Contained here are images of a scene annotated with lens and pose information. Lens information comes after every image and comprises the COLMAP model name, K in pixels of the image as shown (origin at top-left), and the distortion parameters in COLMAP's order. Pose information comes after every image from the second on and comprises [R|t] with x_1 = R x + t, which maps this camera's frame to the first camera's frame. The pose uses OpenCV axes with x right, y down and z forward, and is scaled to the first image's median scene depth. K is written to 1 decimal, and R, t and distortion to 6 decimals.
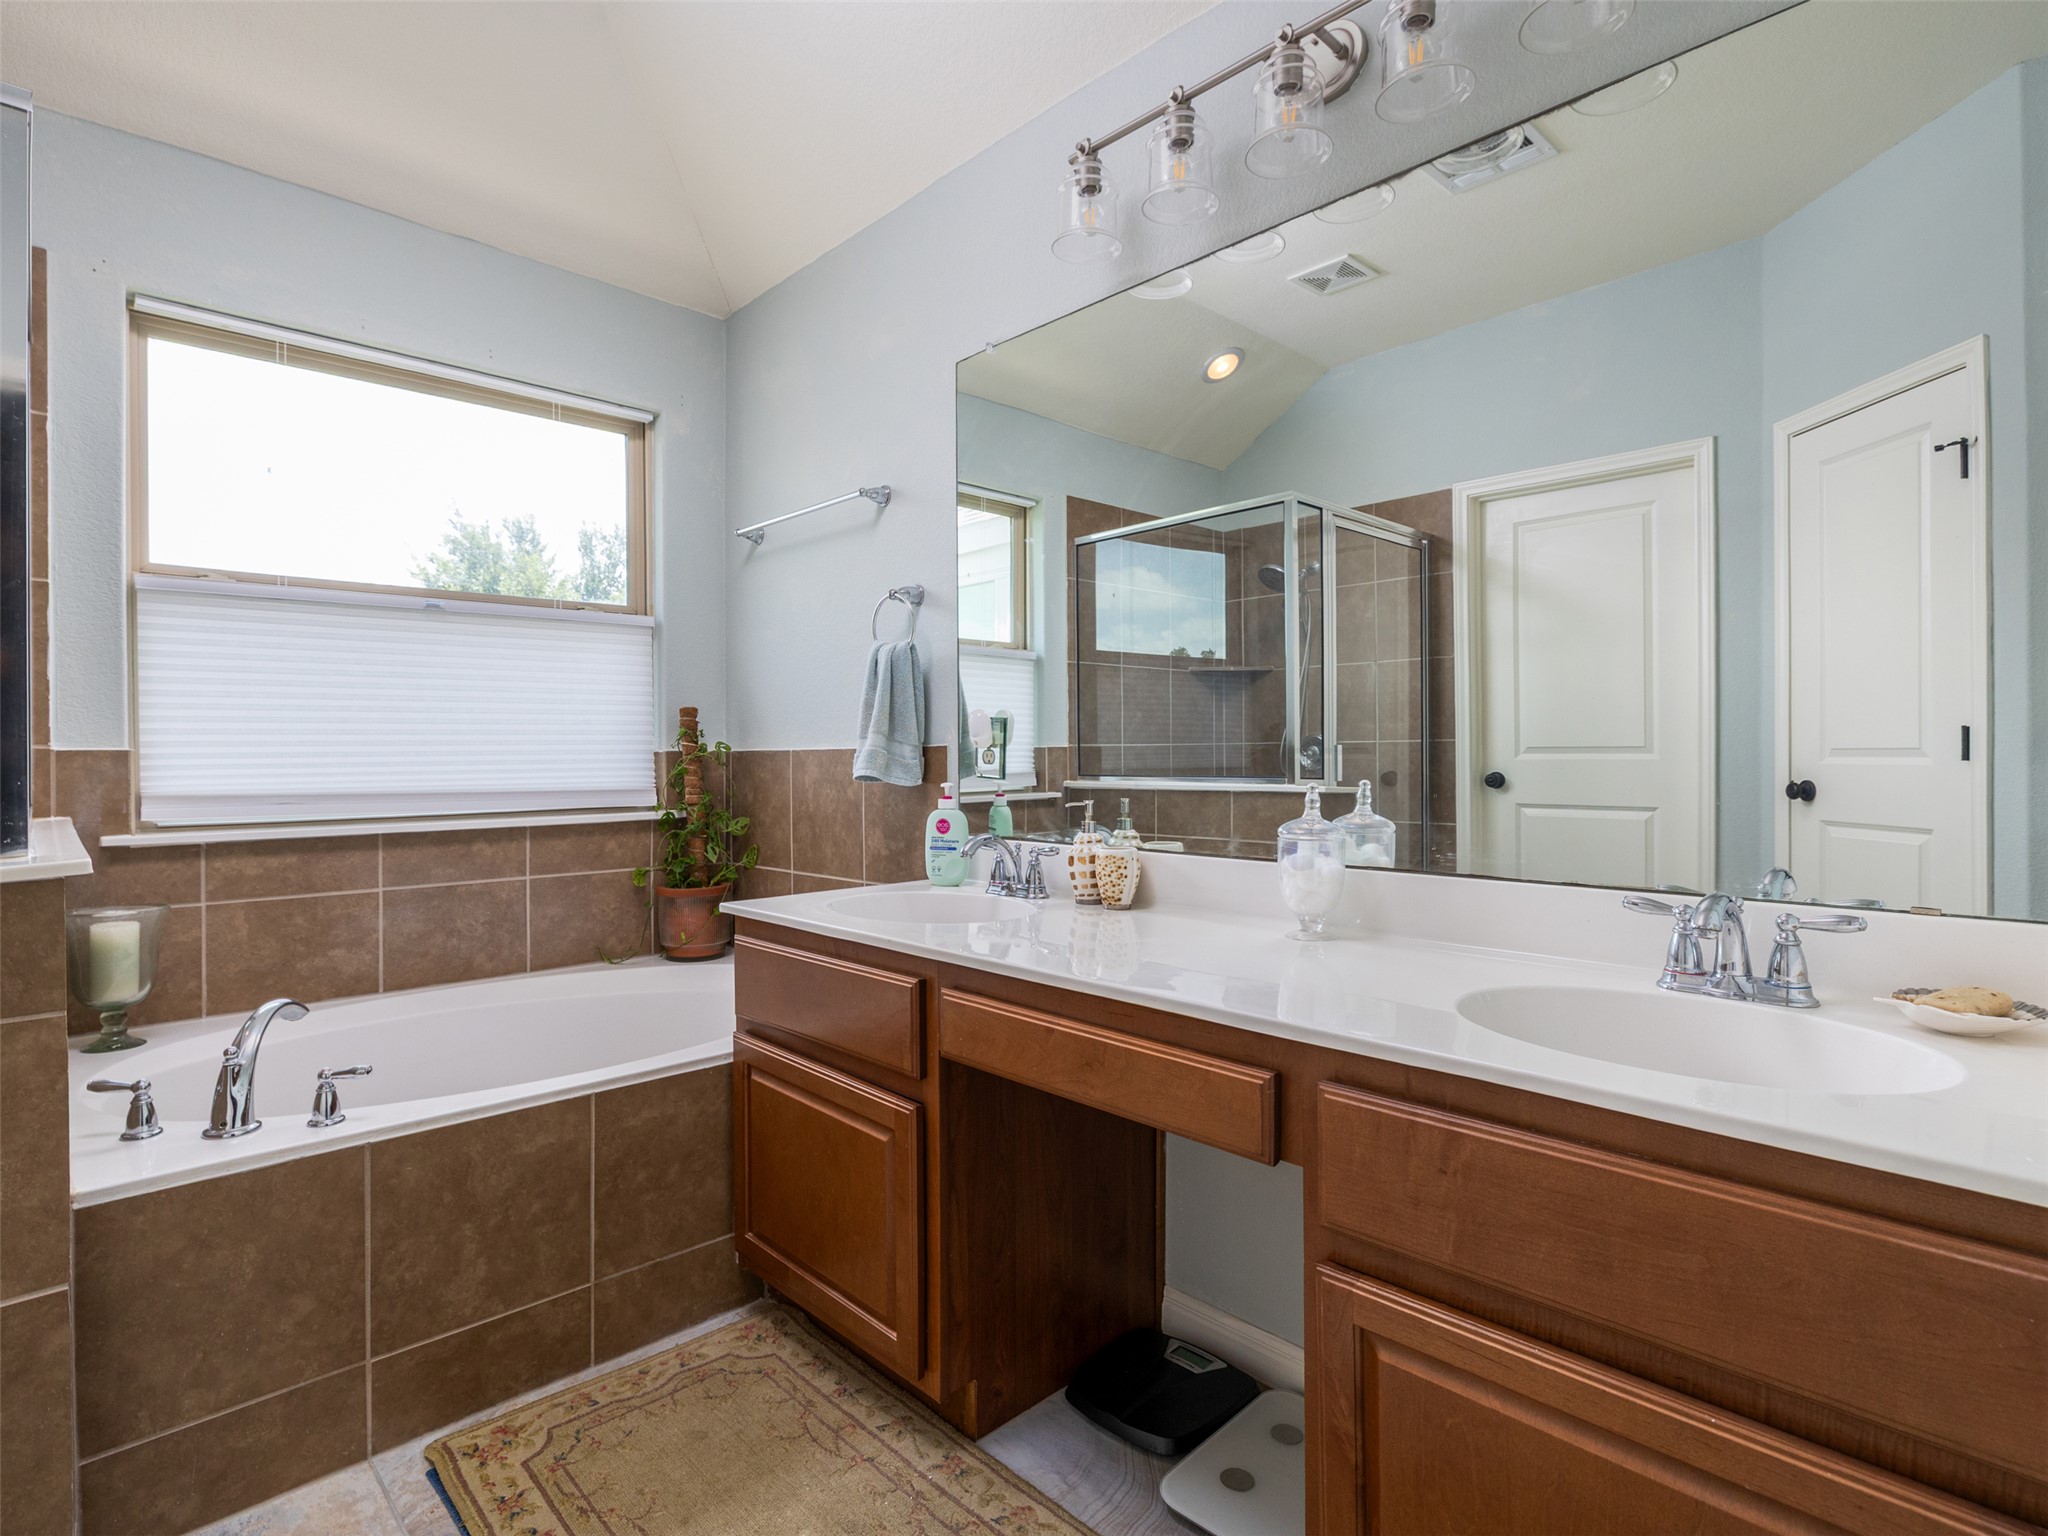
lens RADIAL K [[974.1, 0, 1018.4], [0, 974.1, 762.3], [0, 0, 1]] dist [-0.005725, 0.001352]
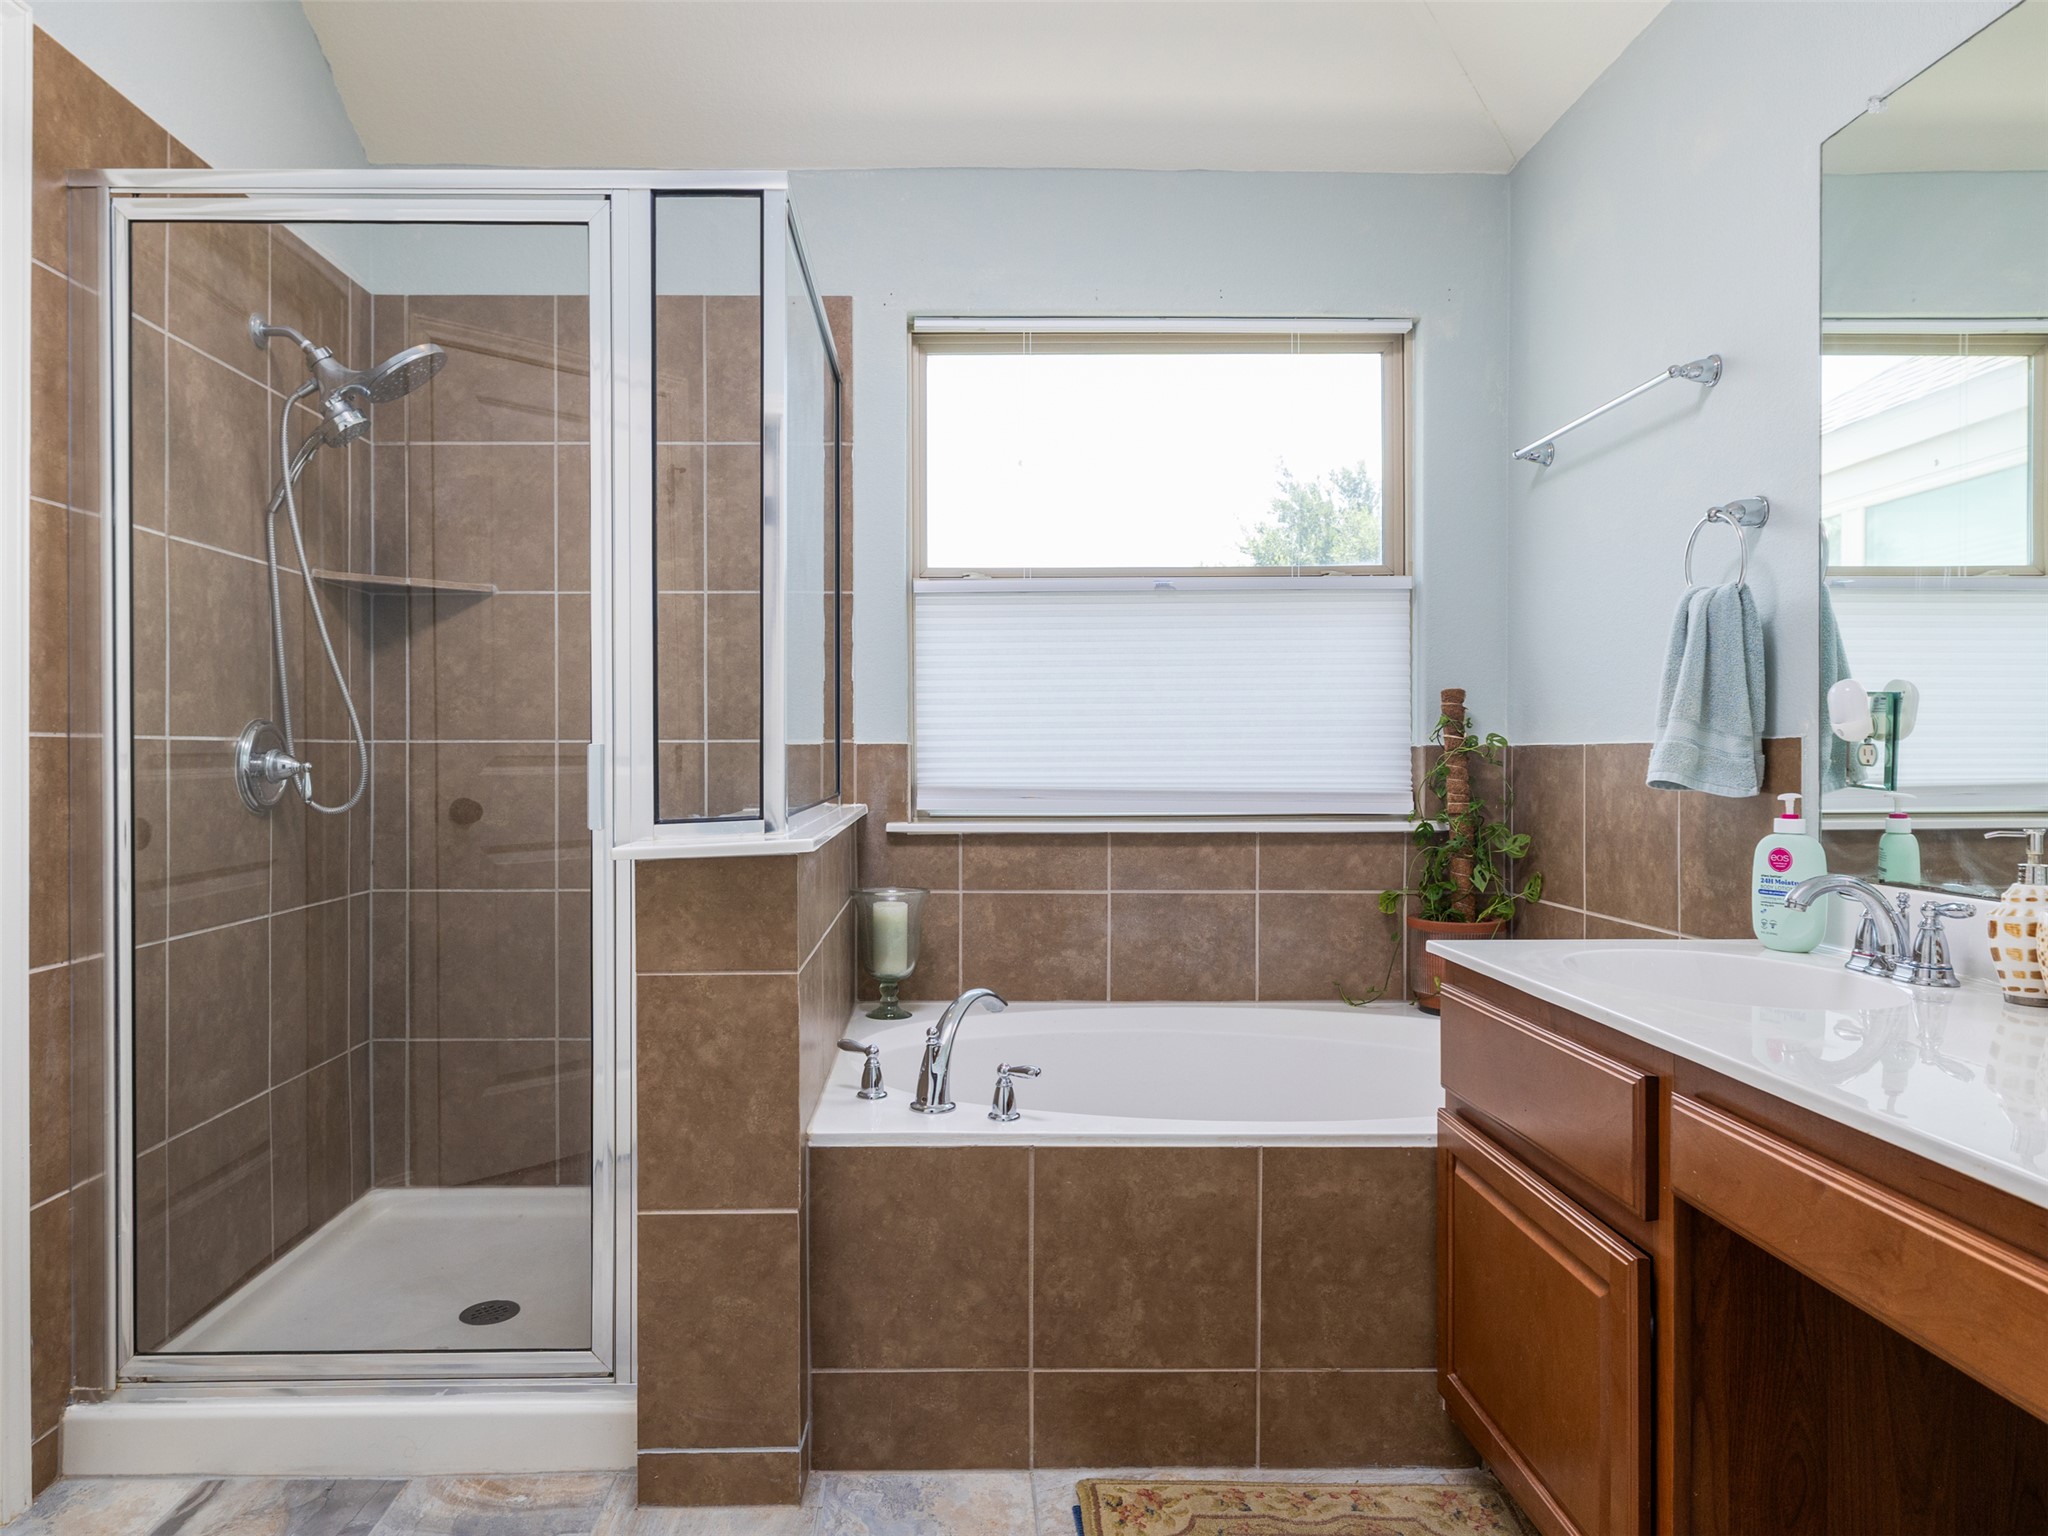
lens RADIAL K [[1266.1, 0, 1028.4], [0, 1266.1, 766.3], [0, 0, 1]] dist [-0.000576, 0.000869]
pose [[0.756585, 0.011837, -0.653788, 0.111205], [-0.009023, 0.999930, 0.007662, 0.000949], [0.653833, 0.000102, 0.756639, 0.026555]]
